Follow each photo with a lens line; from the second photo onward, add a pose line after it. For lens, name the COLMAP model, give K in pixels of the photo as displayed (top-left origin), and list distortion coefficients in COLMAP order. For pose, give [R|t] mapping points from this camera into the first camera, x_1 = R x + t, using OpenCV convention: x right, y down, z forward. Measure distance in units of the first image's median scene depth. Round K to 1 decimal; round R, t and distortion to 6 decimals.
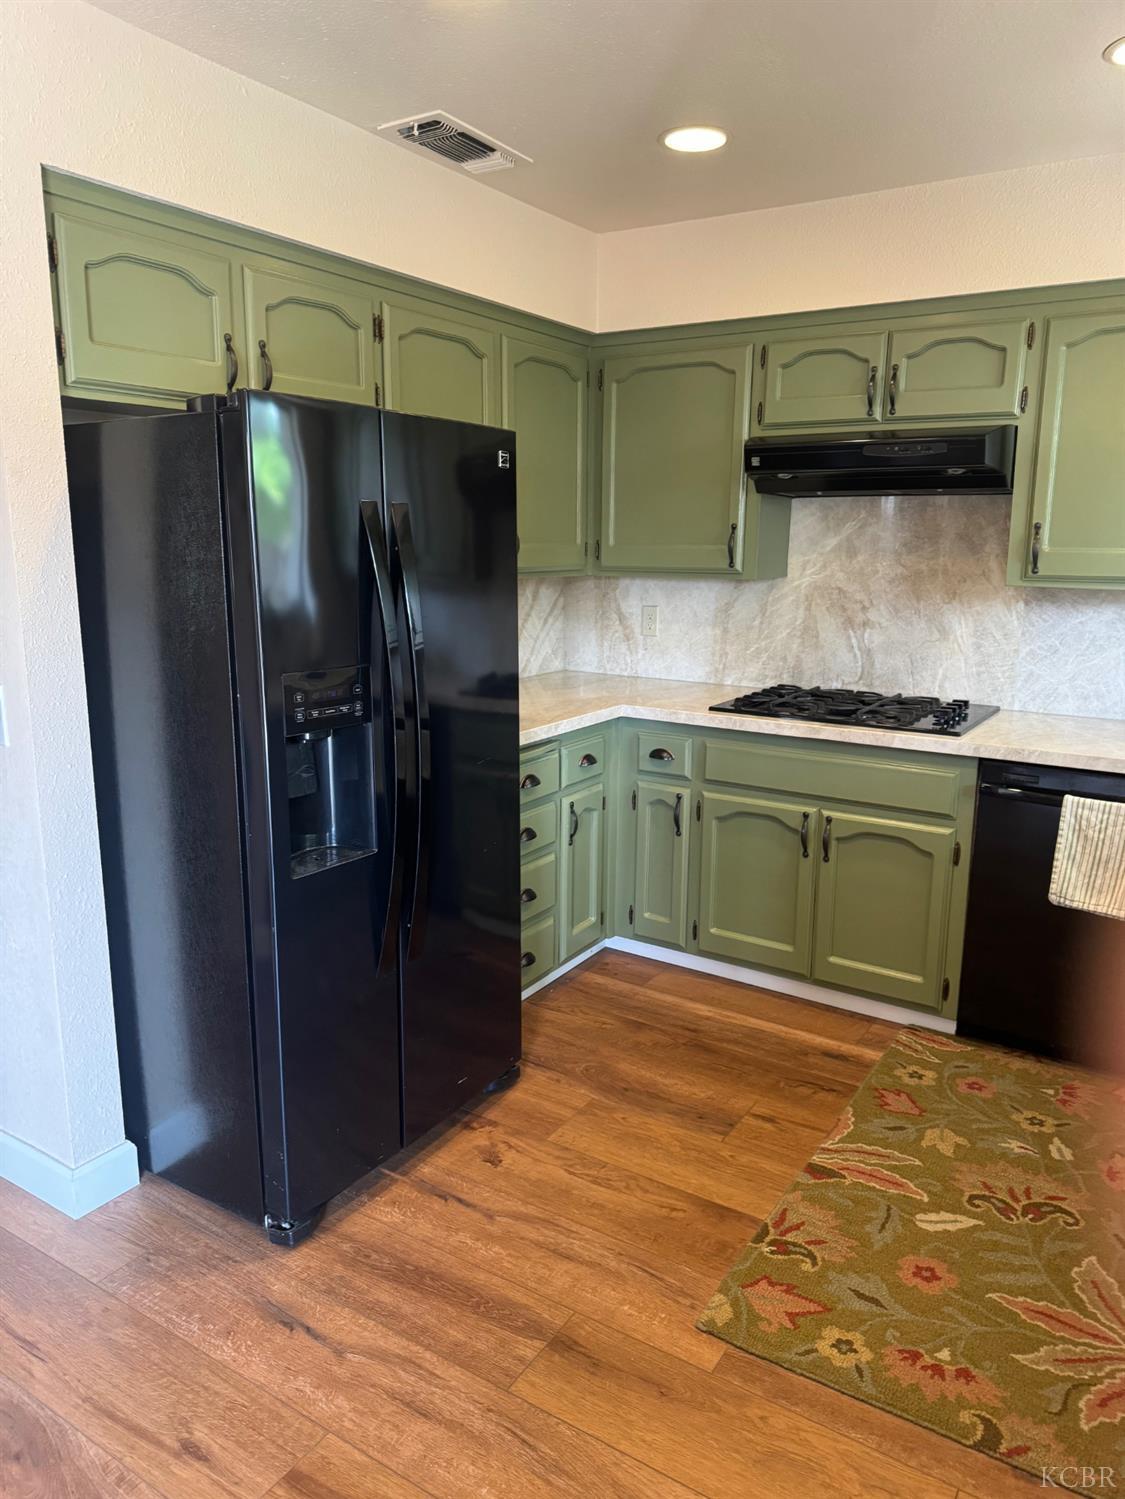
lens RADIAL K [[1071.4, 0, 556.4], [0, 1071.4, 749.2], [0, 0, 1]] dist [0.070619, -0.075994]
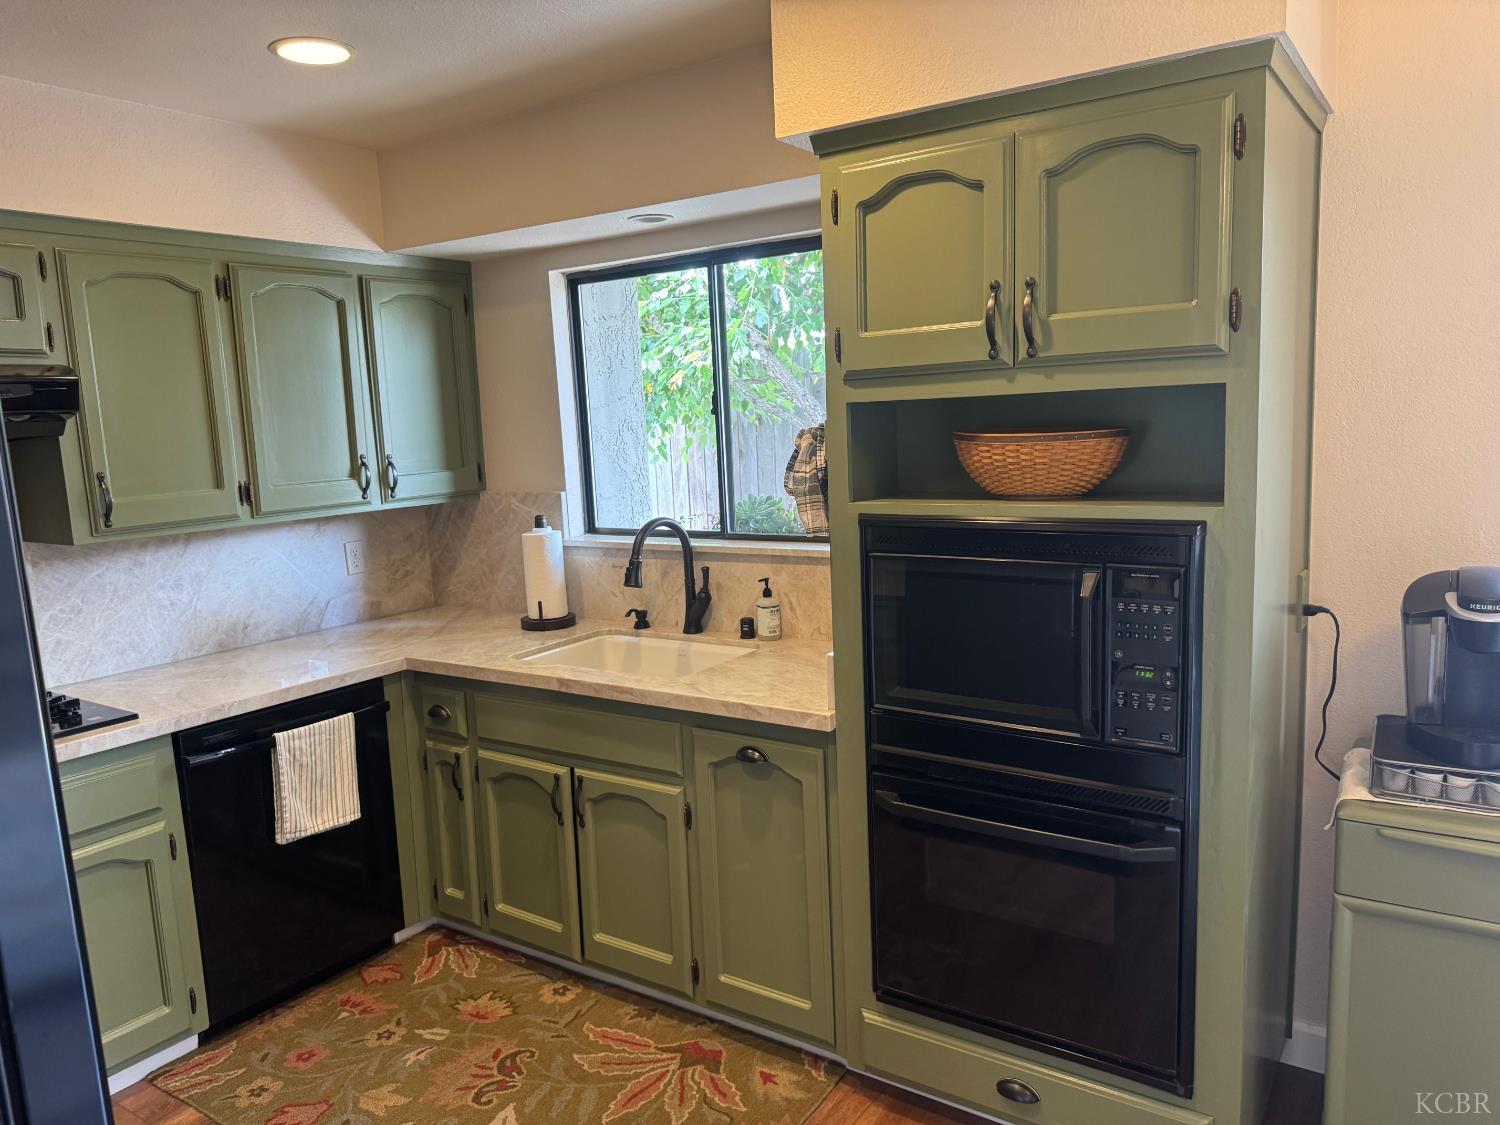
lens RADIAL K [[1072.1, 0, 742.8], [0, 1072.1, 568.8], [0, 0, 1]] dist [0.070619, -0.075994]
pose [[0.038165, -0.156126, 0.987000, -0.478500], [0.245075, 0.959016, 0.142223, -0.140579], [-0.968753, 0.236461, 0.074864, 0.471759]]
